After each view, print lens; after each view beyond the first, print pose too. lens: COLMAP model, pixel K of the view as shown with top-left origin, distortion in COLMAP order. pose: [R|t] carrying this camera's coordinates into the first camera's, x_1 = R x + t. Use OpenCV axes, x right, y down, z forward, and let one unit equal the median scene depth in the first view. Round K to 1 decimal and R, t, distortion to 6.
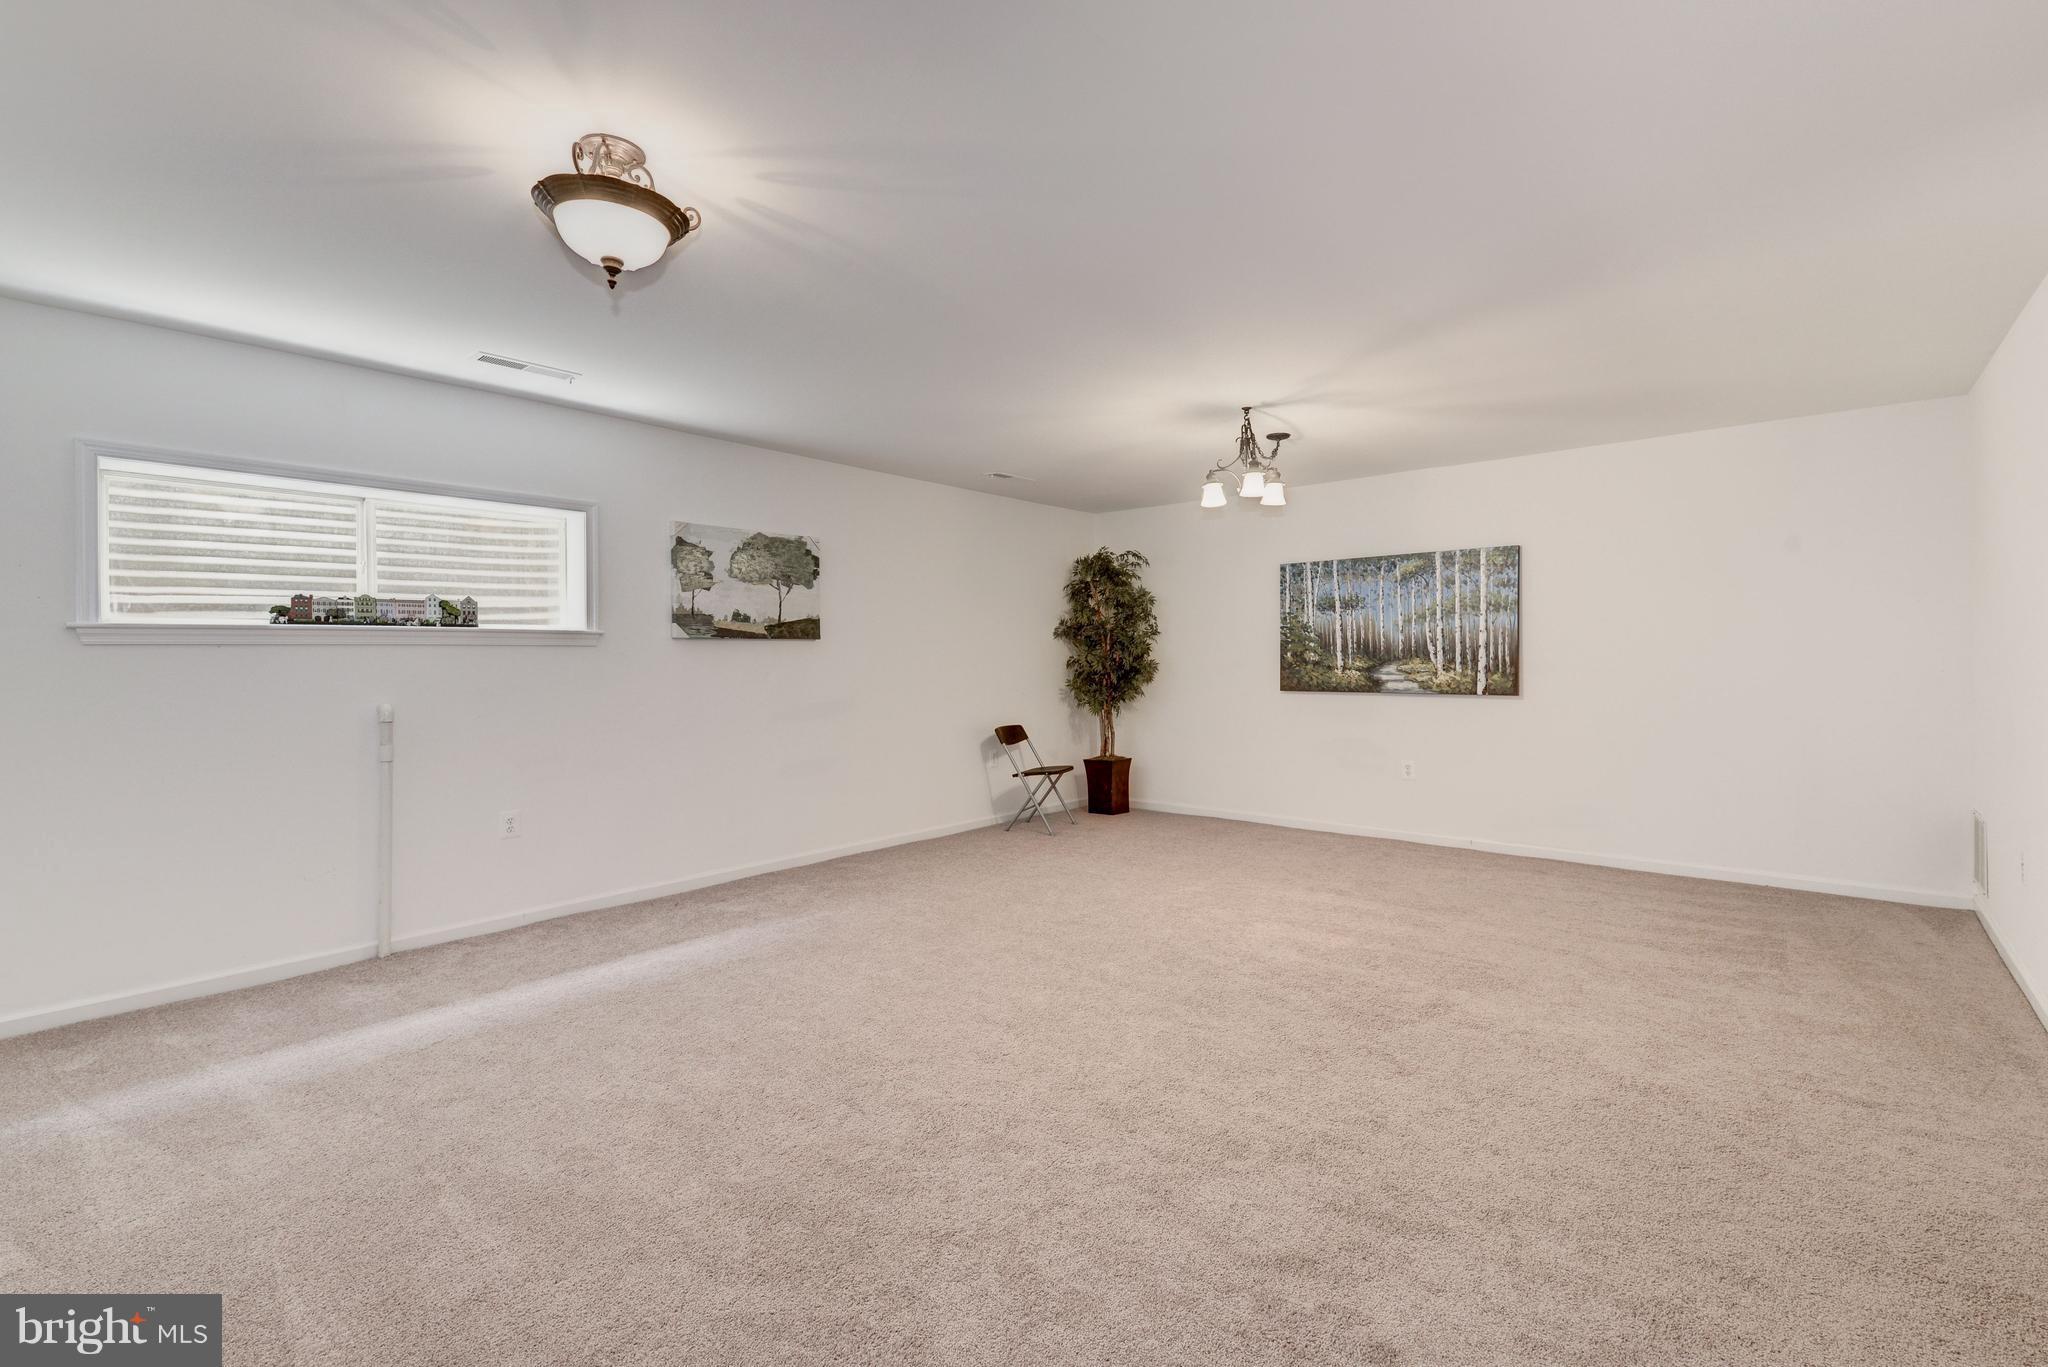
lens RADIAL K [[885.1, 0, 1025.3], [0, 885.1, 670.1], [0, 0, 1]] dist [0.001059, 0.000103]
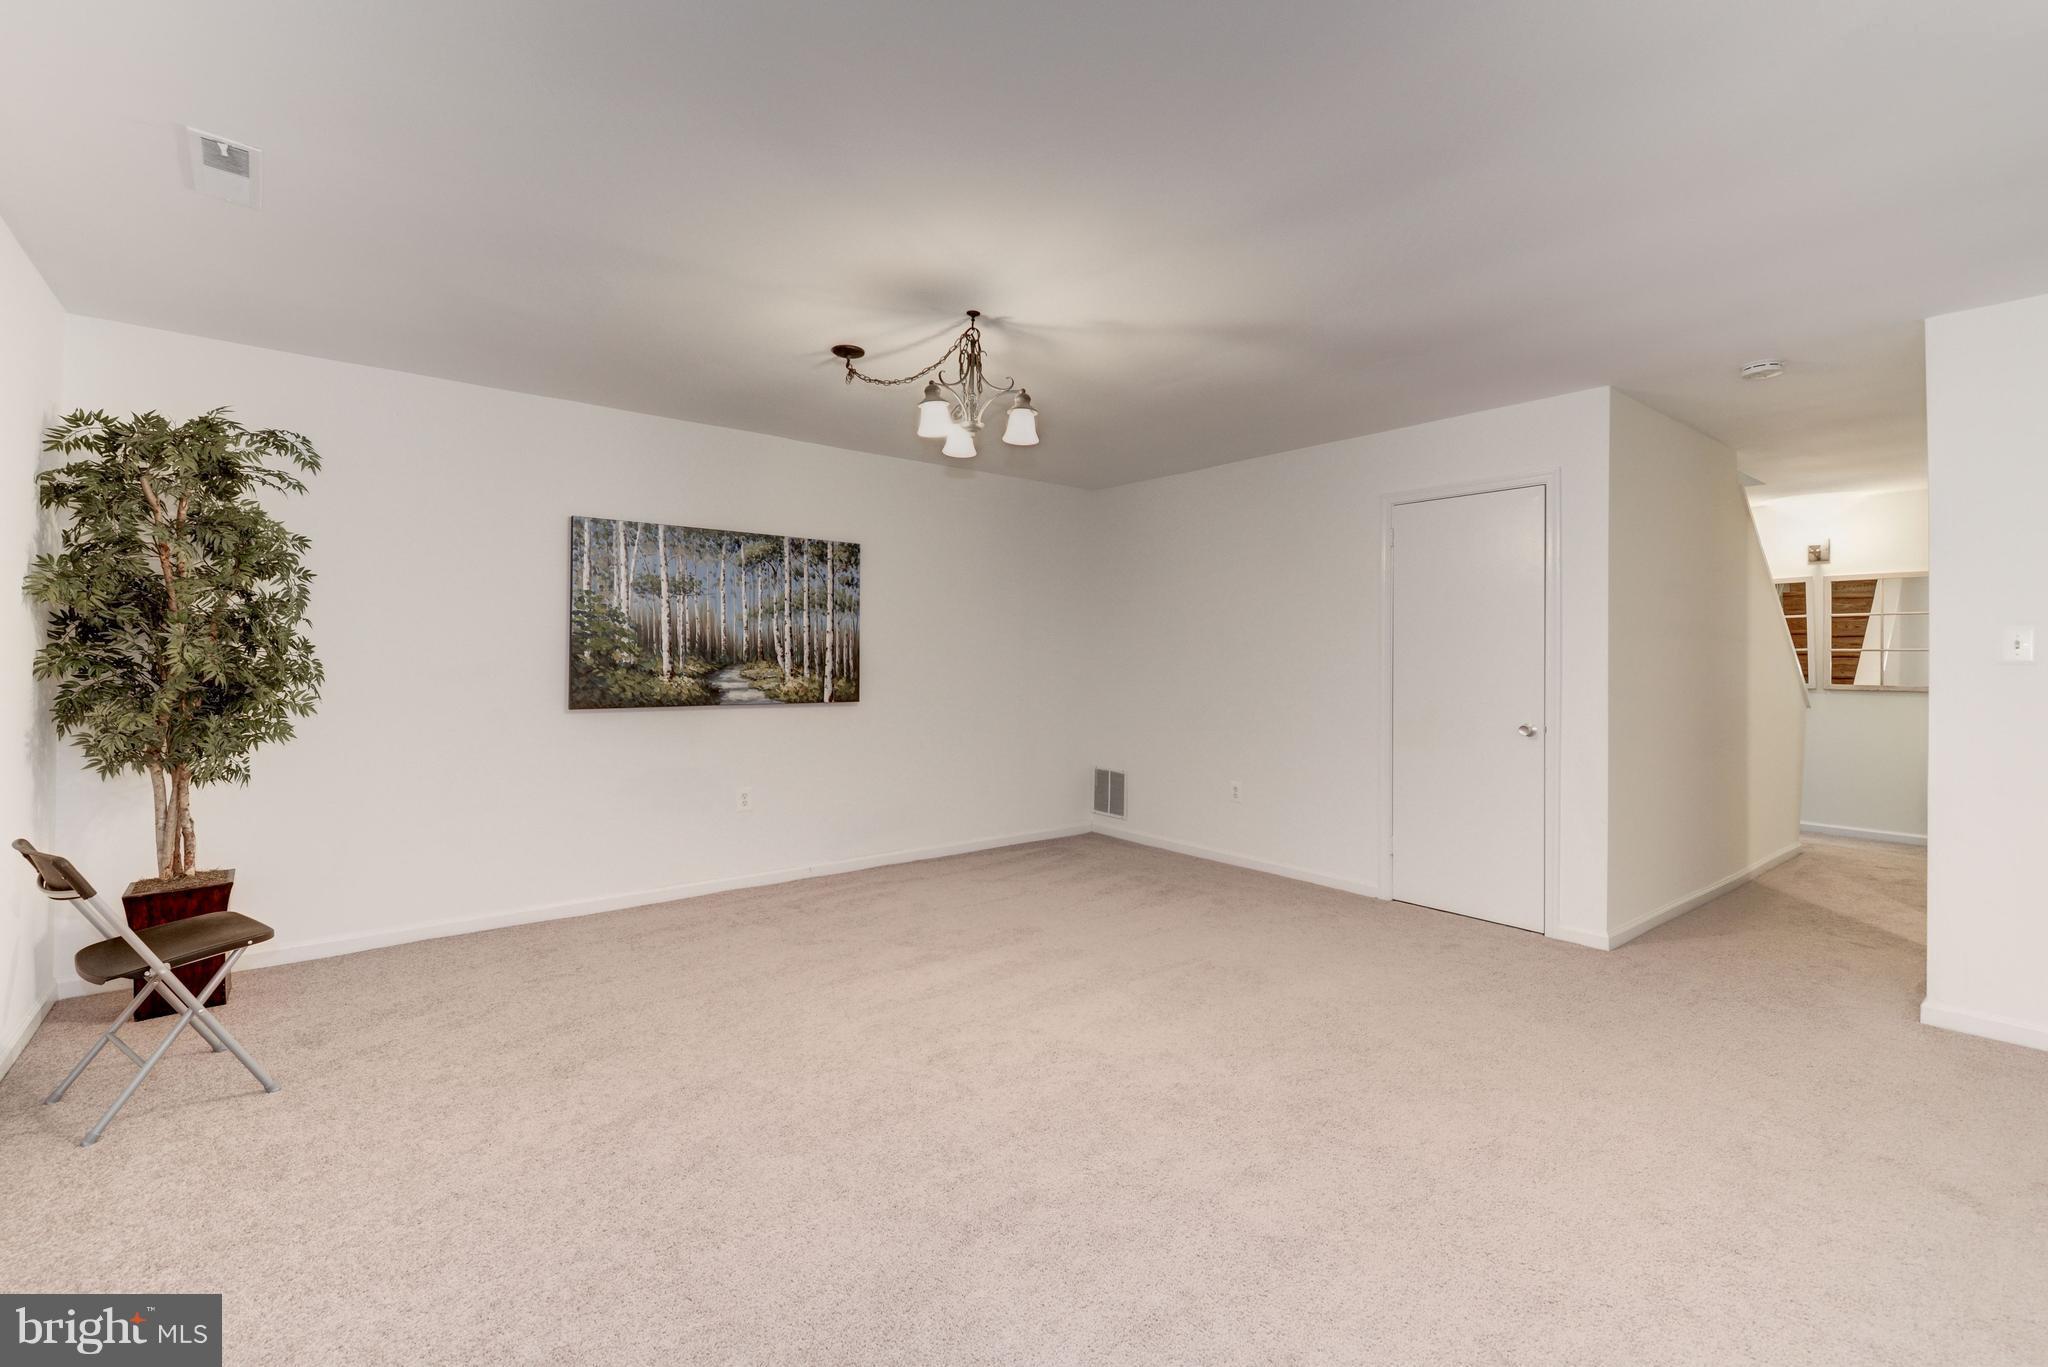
lens RADIAL K [[885.1, 0, 1024.7], [0, 885.1, 677.7], [0, 0, 1]] dist [0.001059, 0.000103]
pose [[0.188623, -0.016079, 0.981918, -0.333362], [-0.000732, 0.999863, 0.016513, -0.012433], [-0.982049, -0.003833, 0.188586, 0.622778]]
